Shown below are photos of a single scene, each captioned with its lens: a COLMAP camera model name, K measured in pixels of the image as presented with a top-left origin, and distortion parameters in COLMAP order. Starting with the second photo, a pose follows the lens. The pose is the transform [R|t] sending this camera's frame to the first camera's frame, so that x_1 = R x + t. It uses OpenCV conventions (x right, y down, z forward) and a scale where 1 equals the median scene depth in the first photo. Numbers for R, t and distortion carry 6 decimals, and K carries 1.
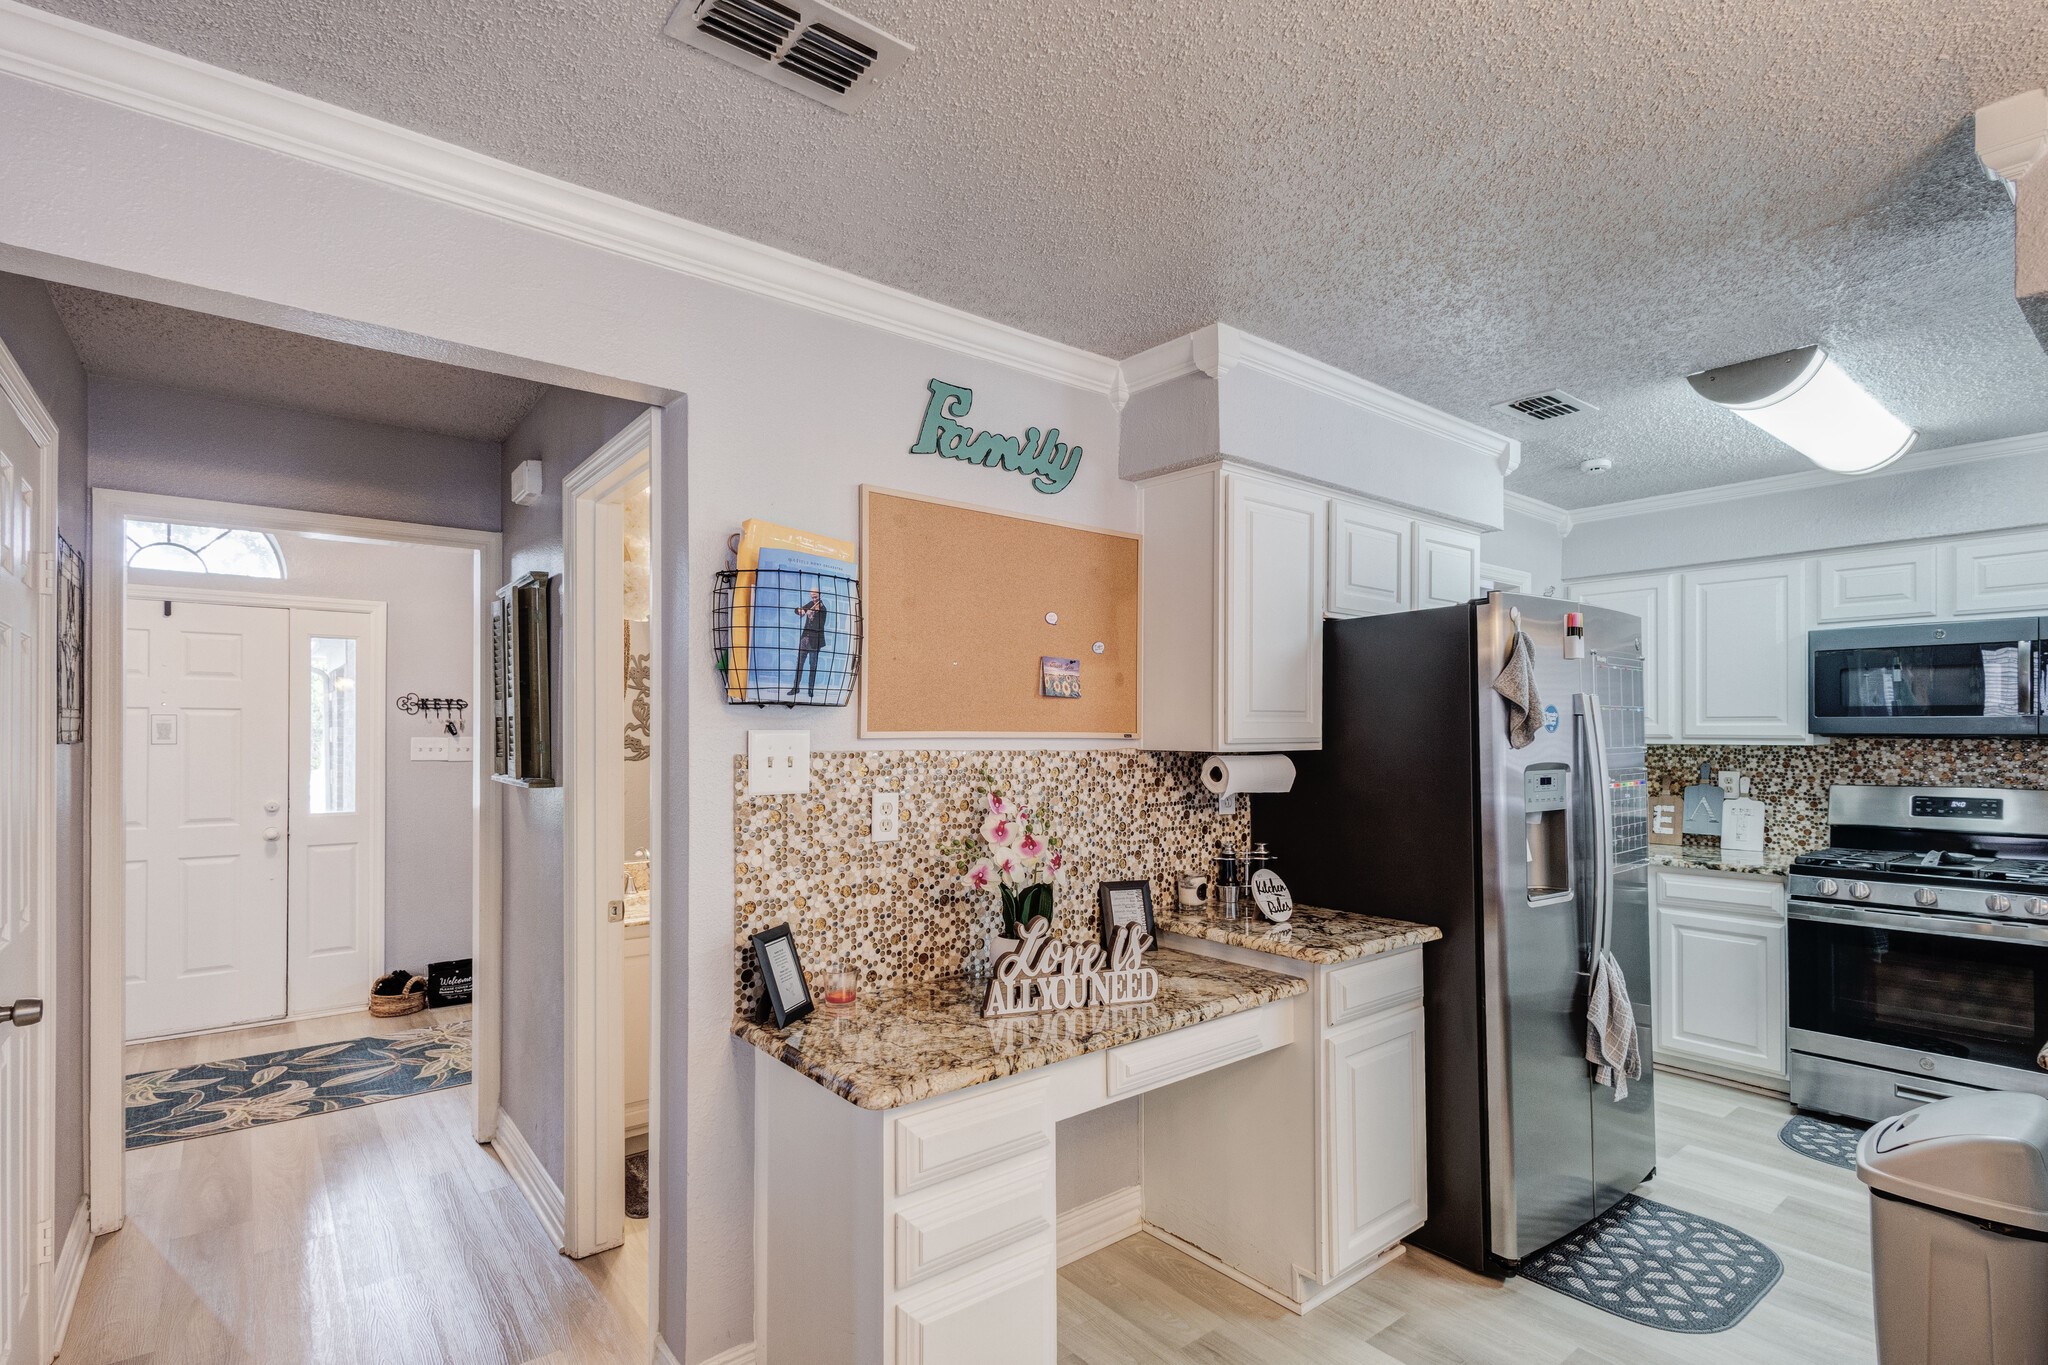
lens RADIAL K [[980.7, 0, 1039.3], [0, 980.7, 722.4], [0, 0, 1]] dist [0.025188, 0.000302]
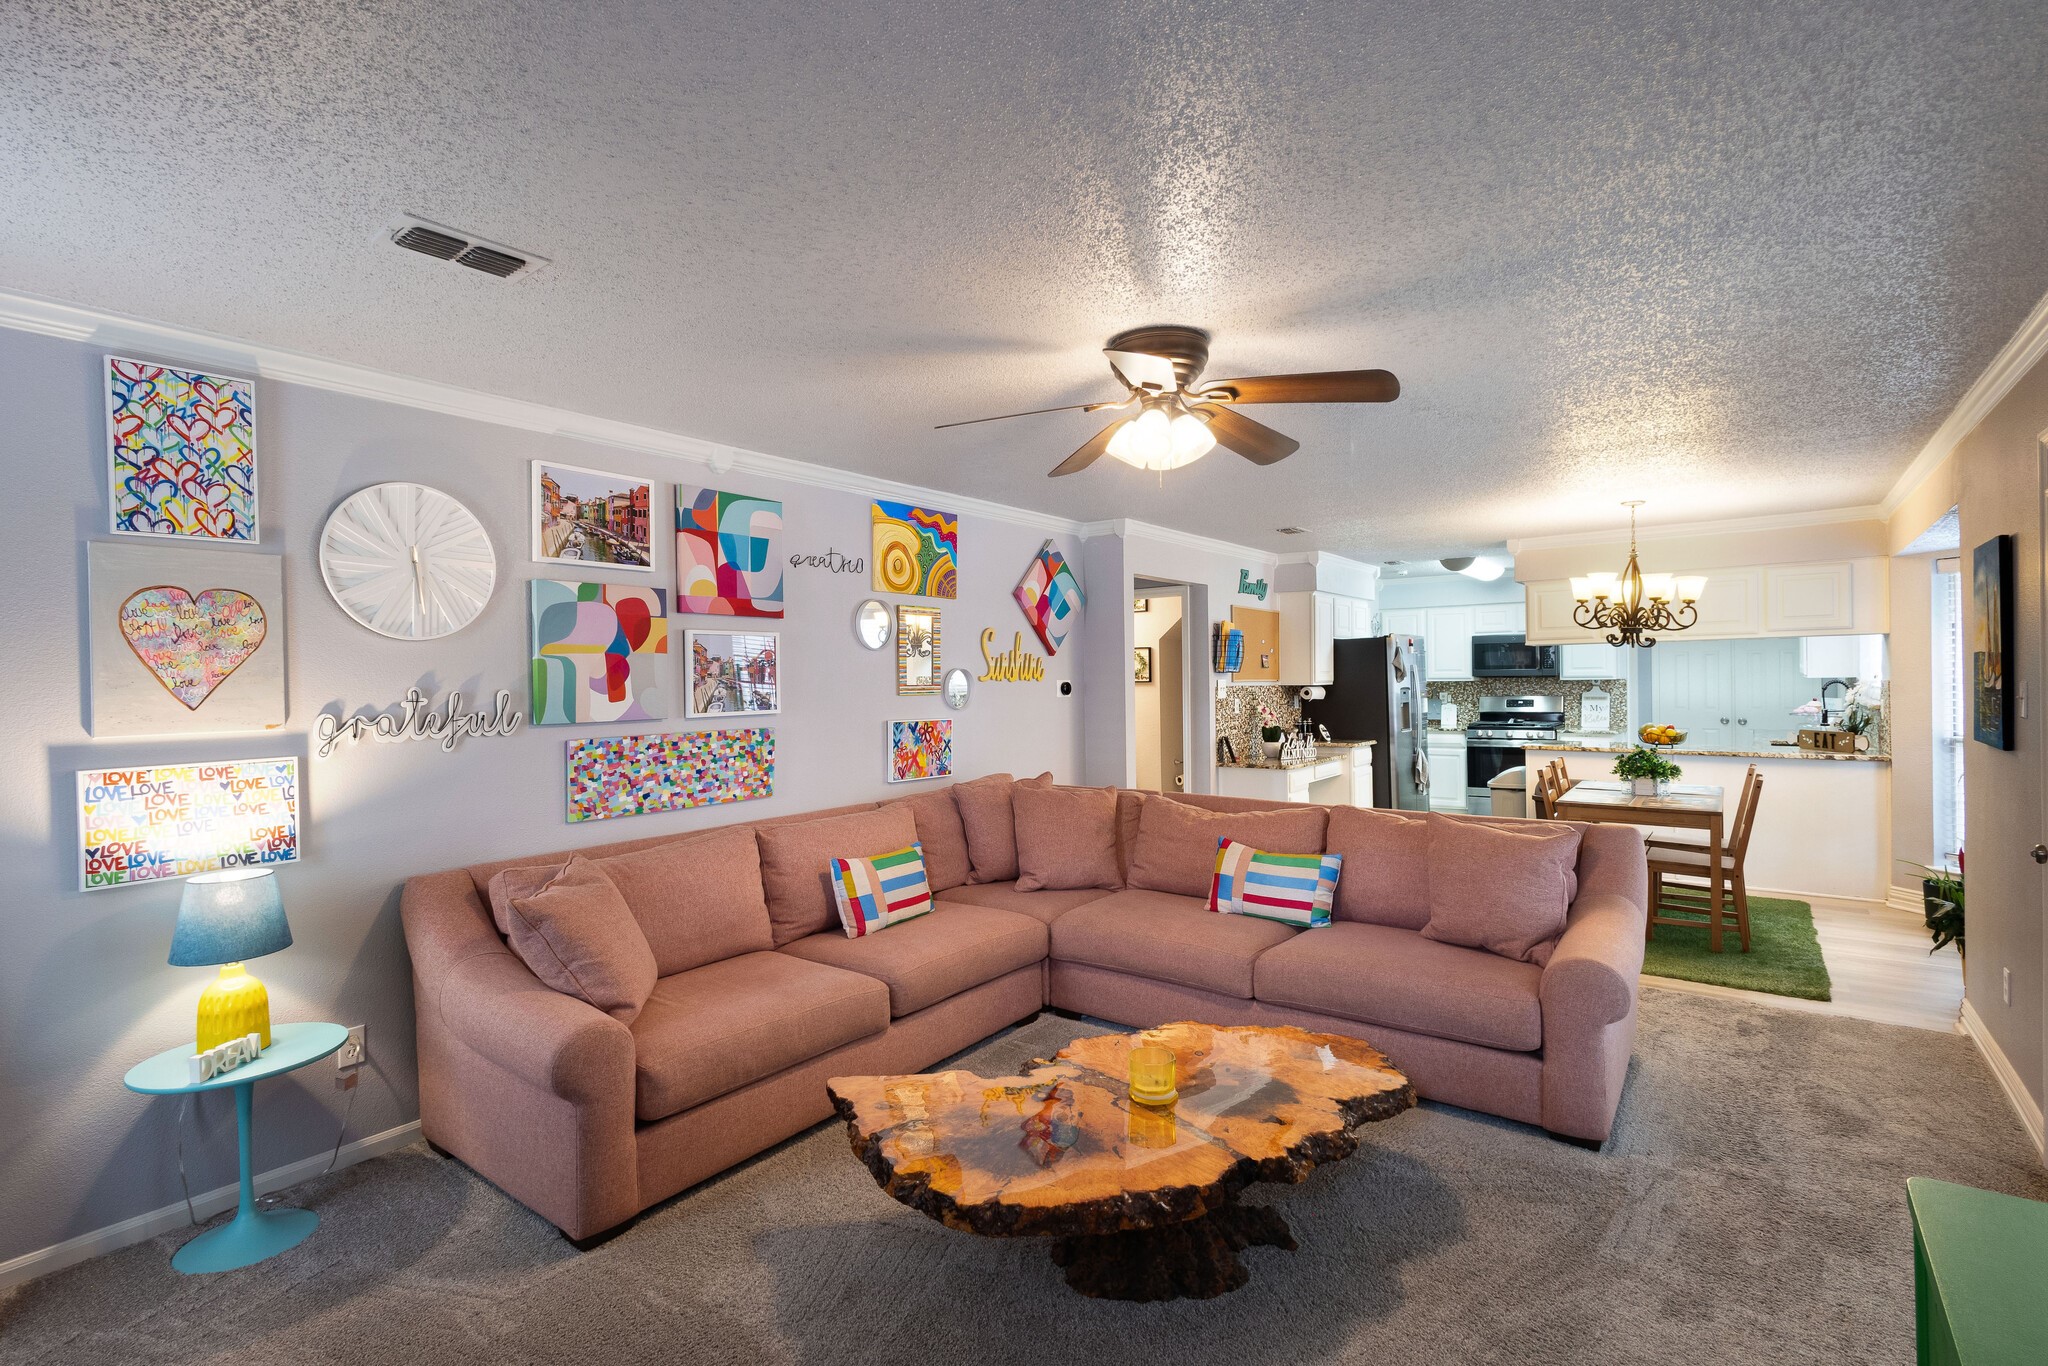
lens RADIAL K [[980.7, 0, 1021.7], [0, 980.7, 682.6], [0, 0, 1]] dist [0.025188, 0.000302]
pose [[0.969848, -0.013288, 0.243348, -1.248198], [0.009899, 0.999836, 0.015146, -0.028635], [-0.243509, -0.012280, 0.969821, -1.514571]]
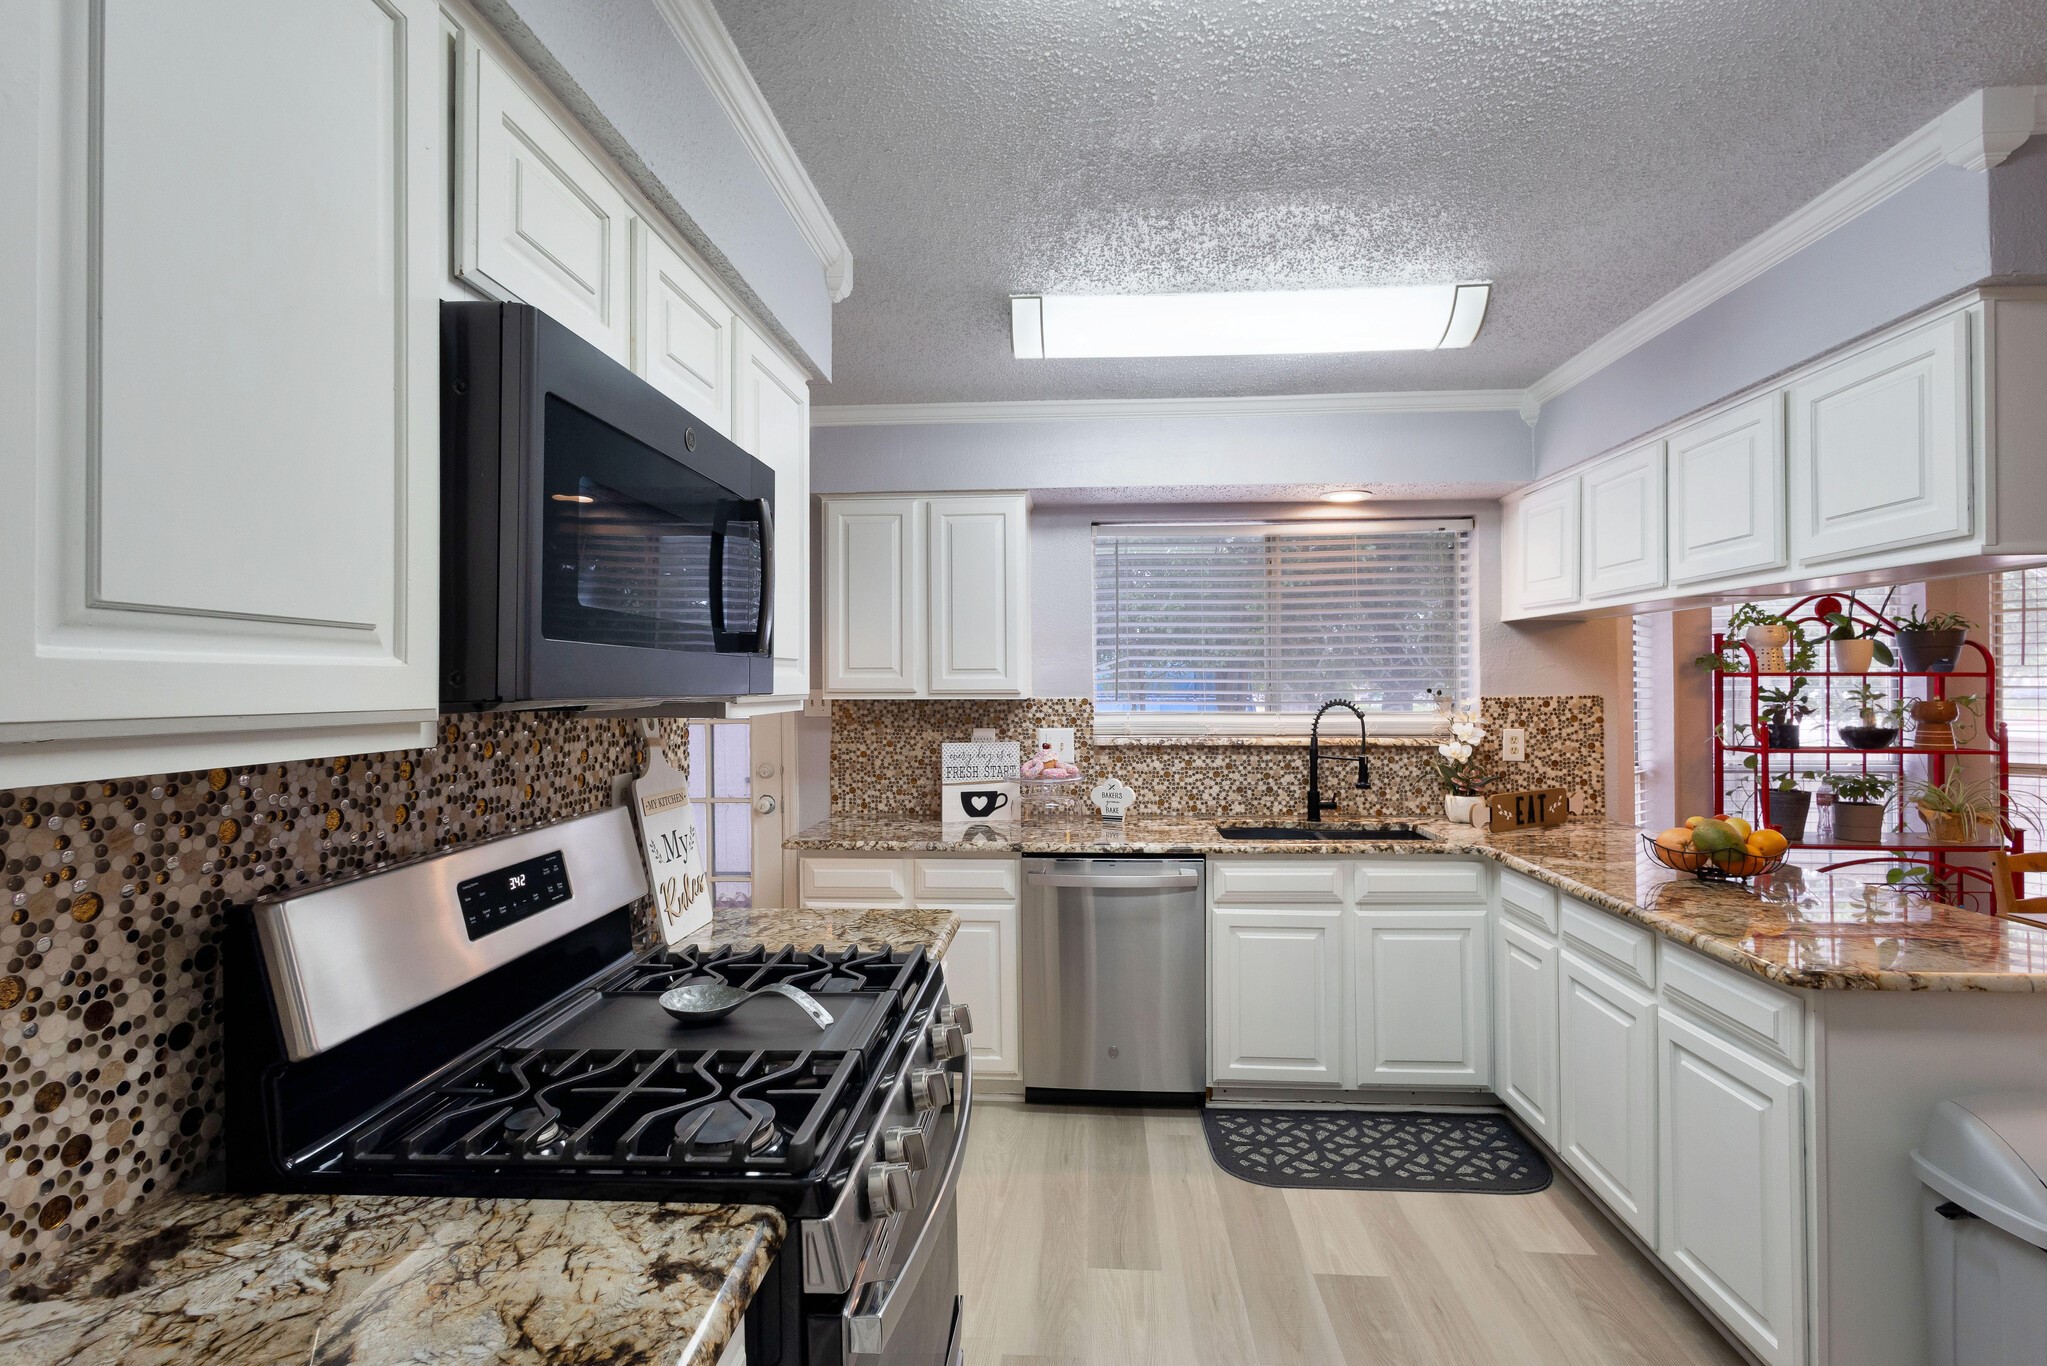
lens RADIAL K [[980.2, 0, 1024.5], [0, 980.2, 682.4], [0, 0, 1]] dist [0.025188, 0.000302]
pose [[-0.738266, 0.006586, 0.674478, 0.592761], [-0.001984, 0.999927, -0.011935, 0.011195], [-0.674507, -0.010149, -0.738199, 1.307191]]
